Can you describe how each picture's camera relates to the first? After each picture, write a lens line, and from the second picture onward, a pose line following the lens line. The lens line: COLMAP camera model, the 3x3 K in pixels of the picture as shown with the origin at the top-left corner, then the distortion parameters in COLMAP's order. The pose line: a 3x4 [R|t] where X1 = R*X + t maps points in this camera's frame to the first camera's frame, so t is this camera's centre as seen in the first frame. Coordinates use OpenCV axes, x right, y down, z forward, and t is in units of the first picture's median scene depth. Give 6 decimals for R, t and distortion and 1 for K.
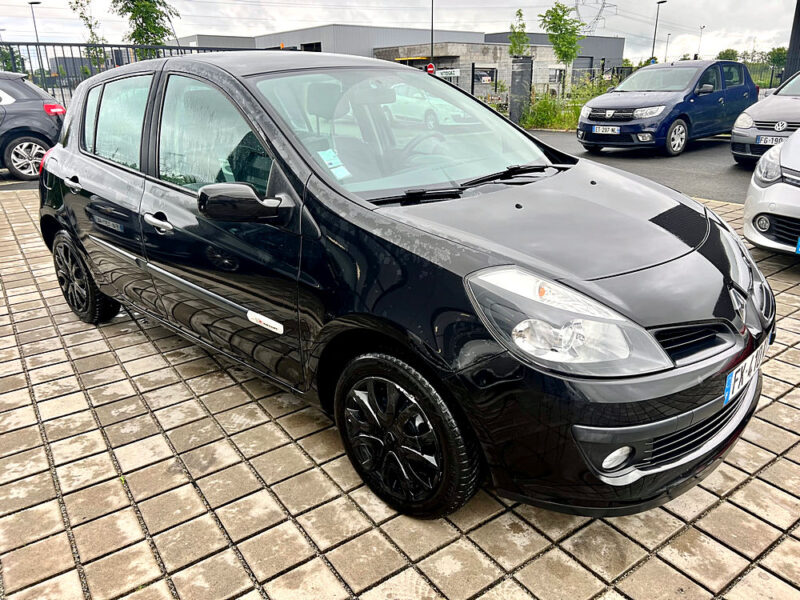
lens RADIAL K [[601.6, 0, 400.1], [0, 601.6, 299.9], [0, 0, 1]] dist [0.010543, -0.000652]
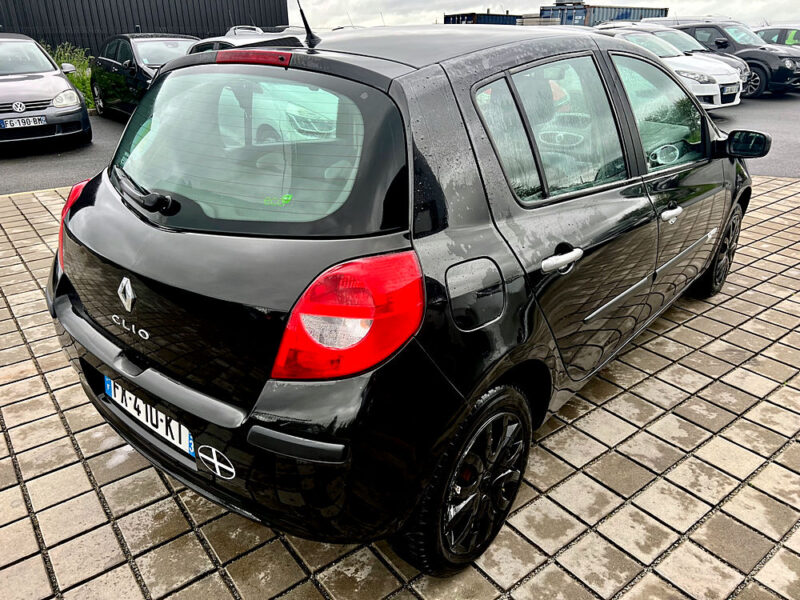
lens RADIAL K [[601.6, 0, 399.7], [0, 601.6, 299.6], [0, 0, 1]] dist [0.010543, -0.000652]
pose [[-0.042431, -0.386937, 0.921129, -1.168369], [0.356764, 0.855308, 0.375722, -0.469561], [-0.933230, 0.344568, 0.101753, 1.204025]]
